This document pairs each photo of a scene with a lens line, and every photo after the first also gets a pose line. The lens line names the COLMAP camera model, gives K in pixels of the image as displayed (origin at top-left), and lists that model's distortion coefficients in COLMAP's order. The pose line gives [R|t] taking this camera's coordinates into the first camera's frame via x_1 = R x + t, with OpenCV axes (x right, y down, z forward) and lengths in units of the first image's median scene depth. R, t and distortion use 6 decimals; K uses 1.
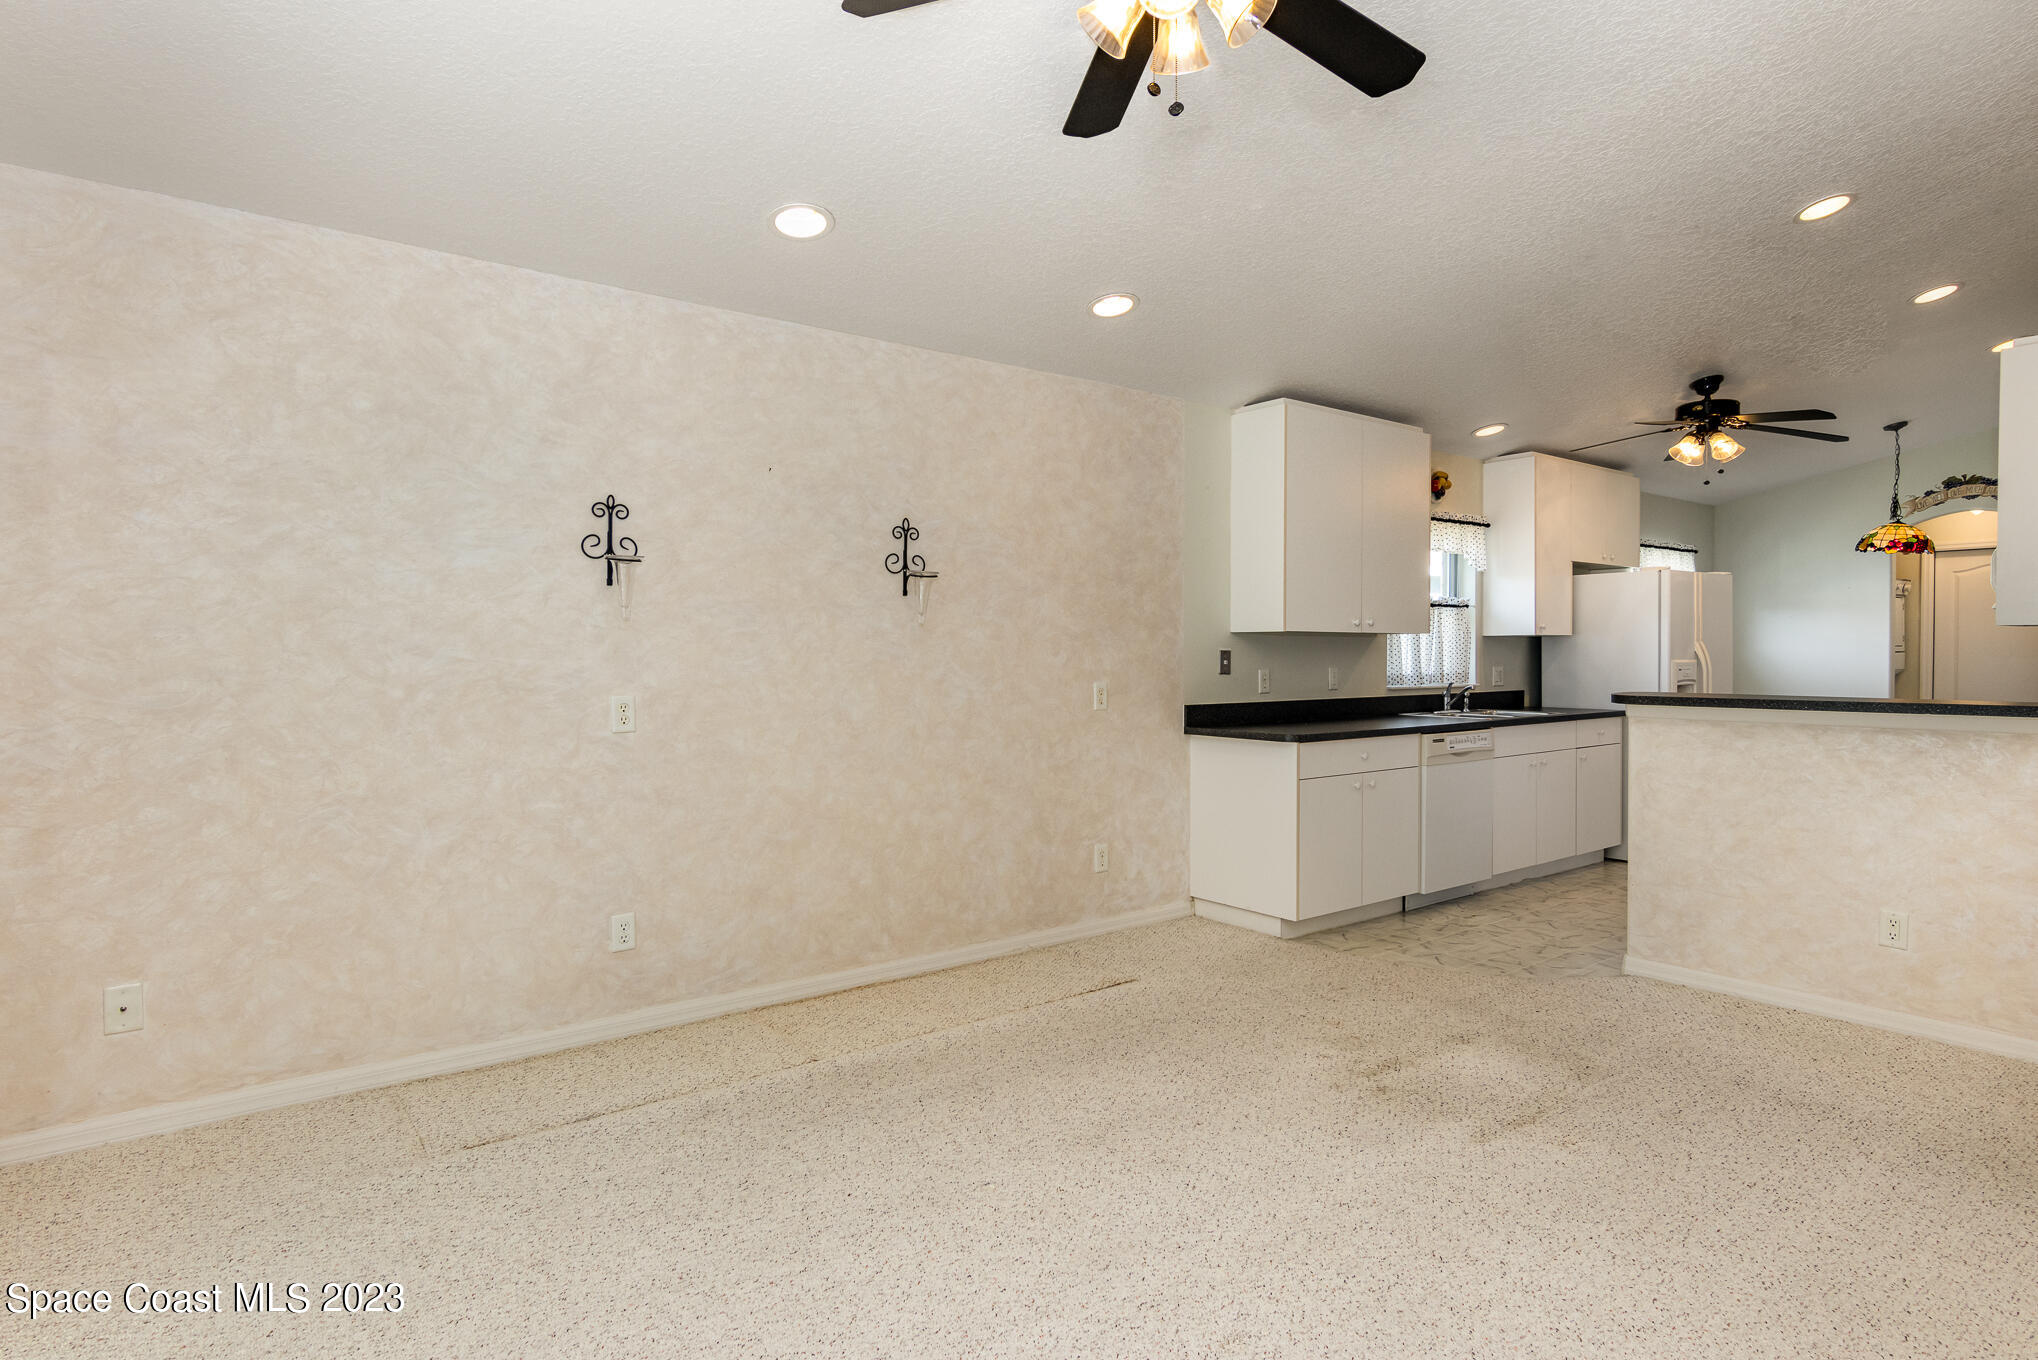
lens RADIAL K [[1119.0, 0, 1025.2], [0, 1119.0, 675.8], [0, 0, 1]] dist [-0.005922, -0.000279]
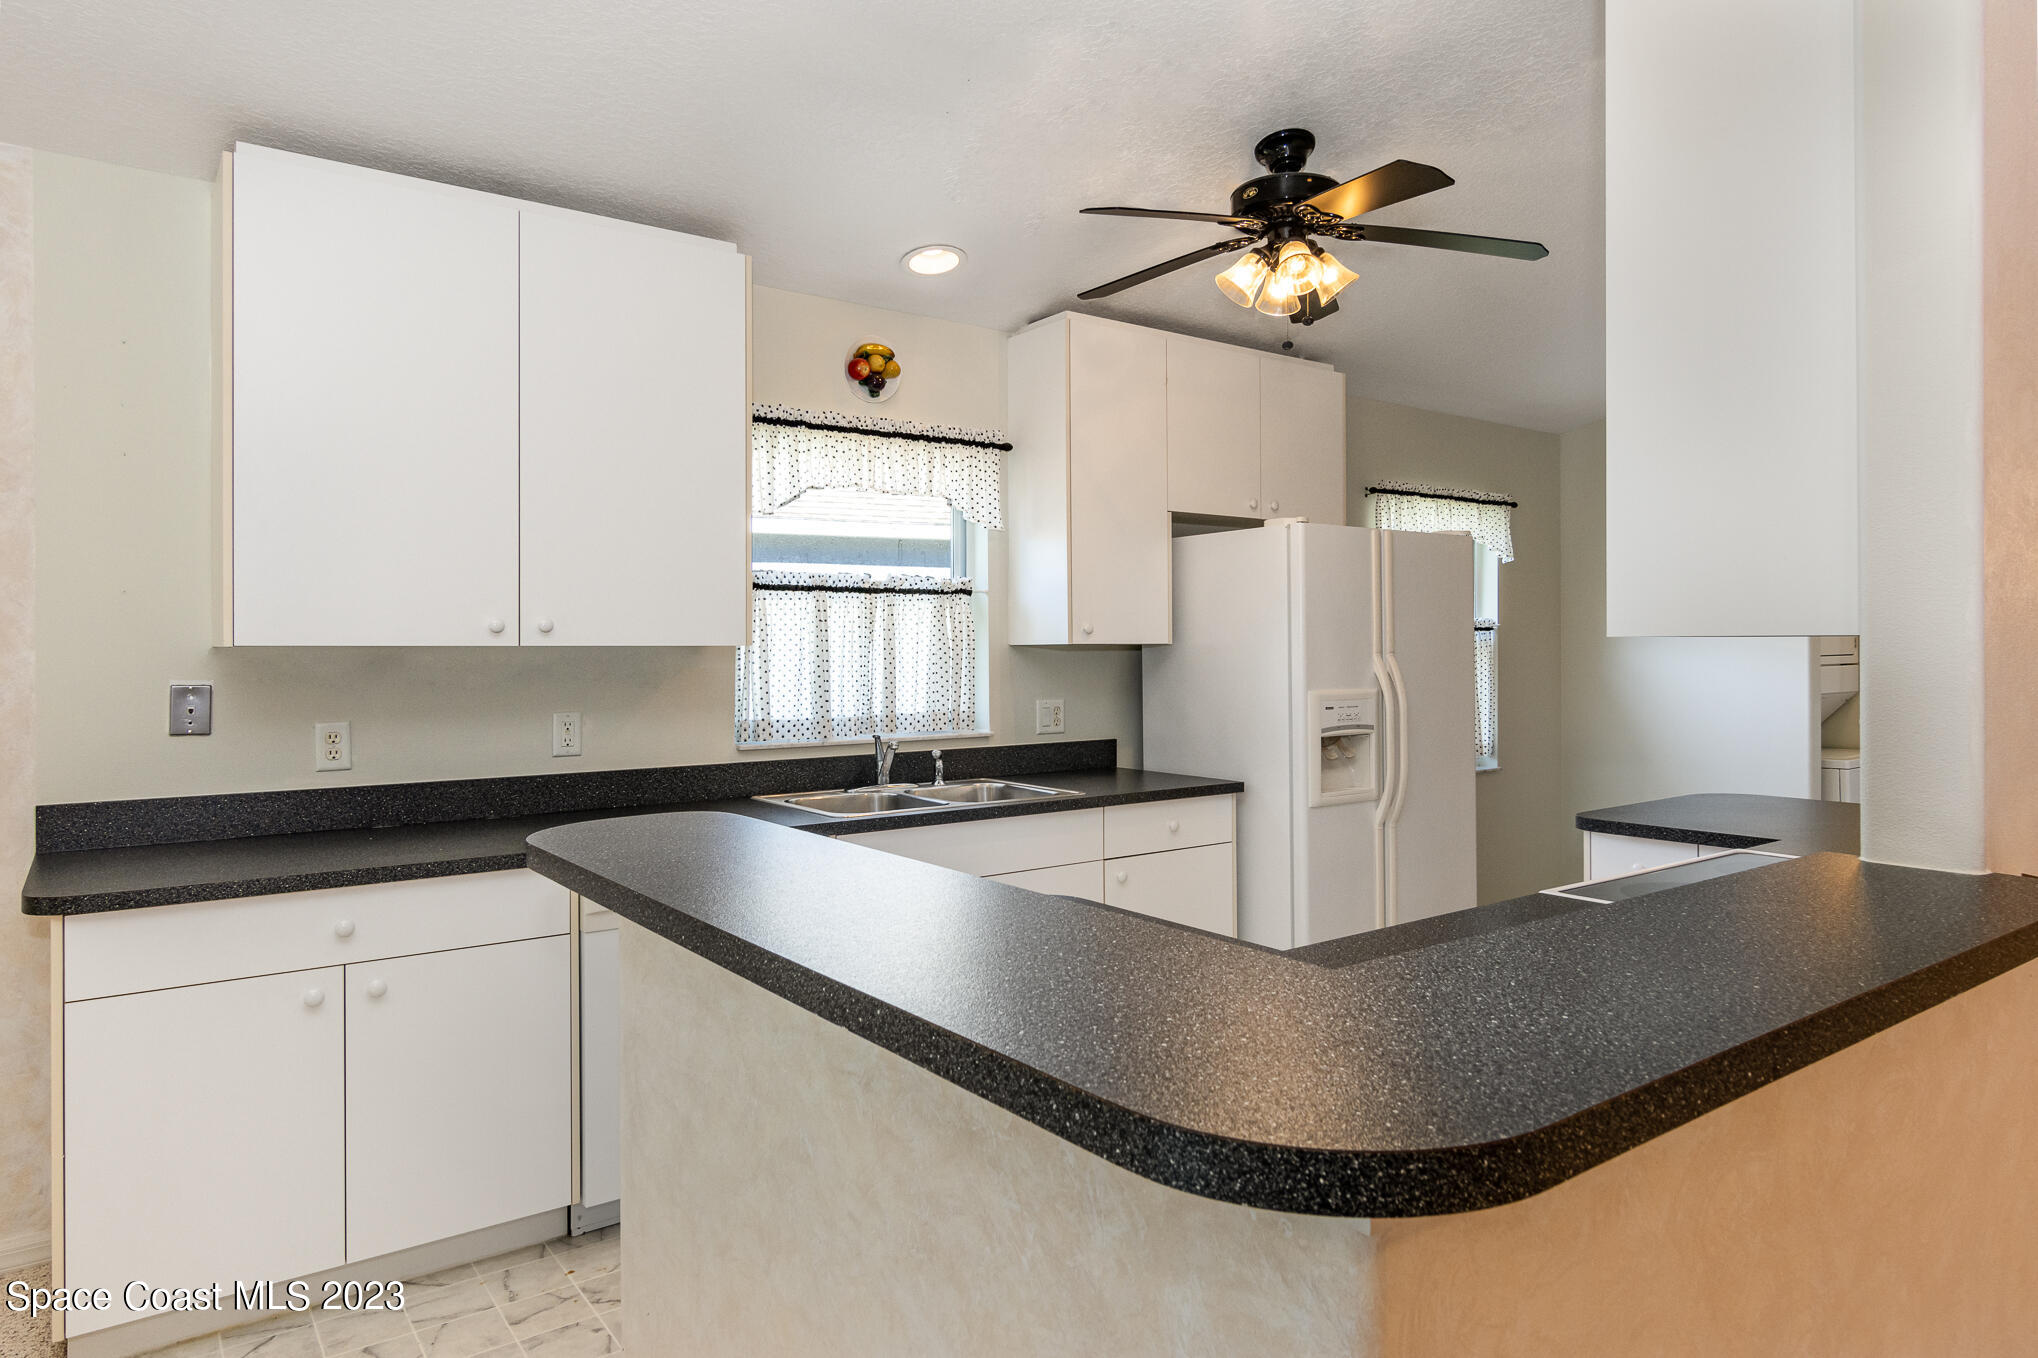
lens RADIAL K [[1258.5, 0, 1025.0], [0, 1258.5, 656.9], [0, 0, 1]] dist [-0.003535, -0.000160]
pose [[0.999835, -0.003646, -0.017769, 0.451064], [0.003330, 0.999837, -0.017765, -0.019886], [0.017831, 0.017703, 0.999684, 0.389824]]
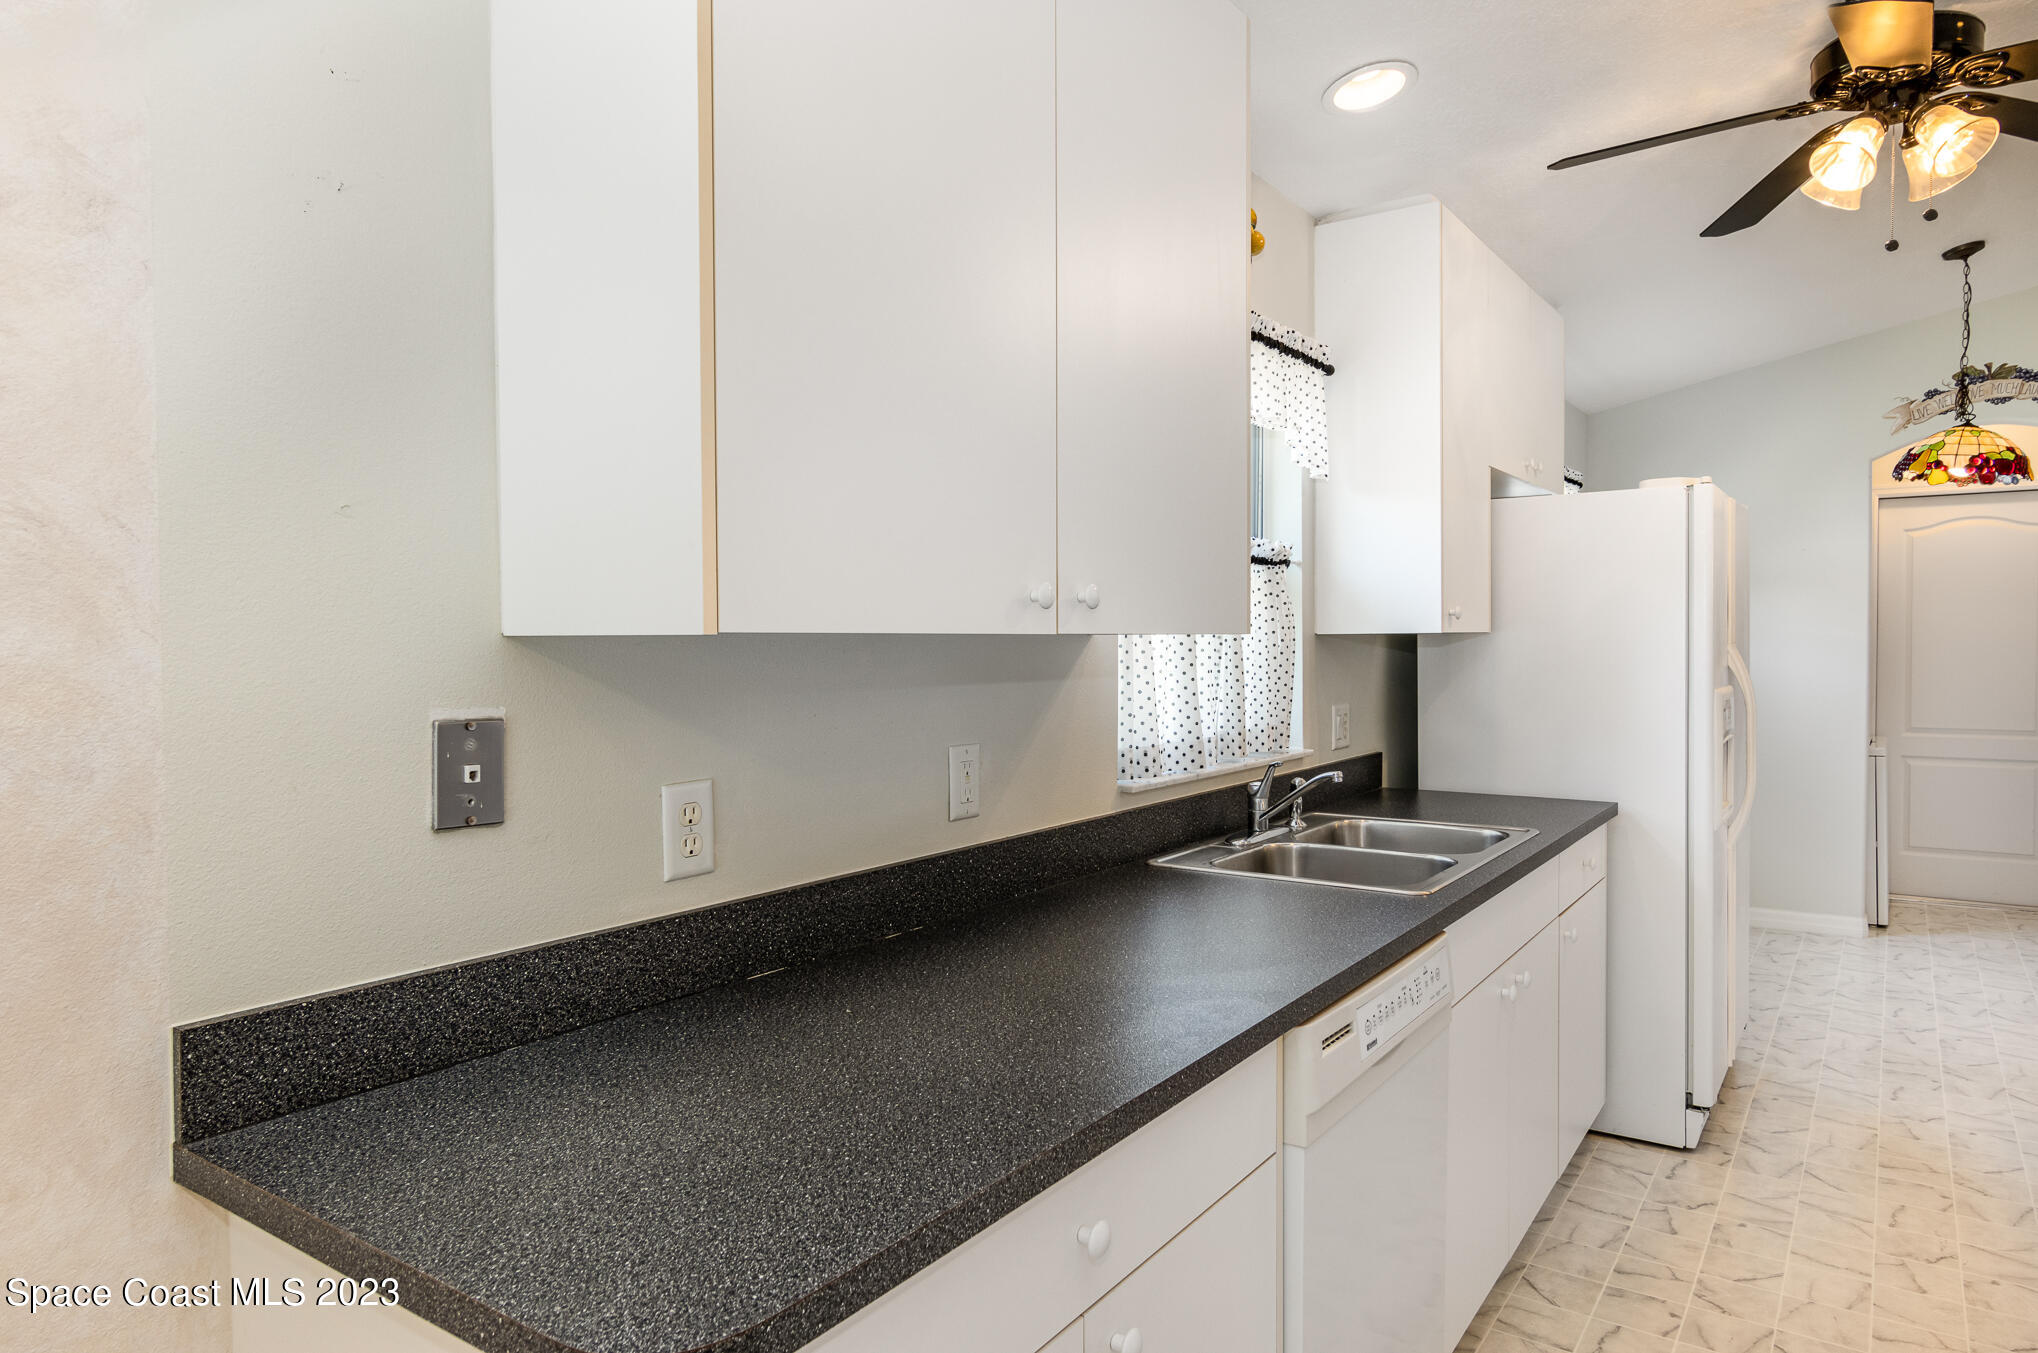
lens RADIAL K [[1270.9, 0, 1067.3], [0, 1270.9, 675.8], [0, 0, 1]] dist [-0.003519, -0.000617]
pose [[0.947535, -0.013330, 0.319374, 0.174442], [0.011128, 0.999900, 0.008717, -0.026526], [-0.319458, -0.004706, 0.947589, 0.602458]]
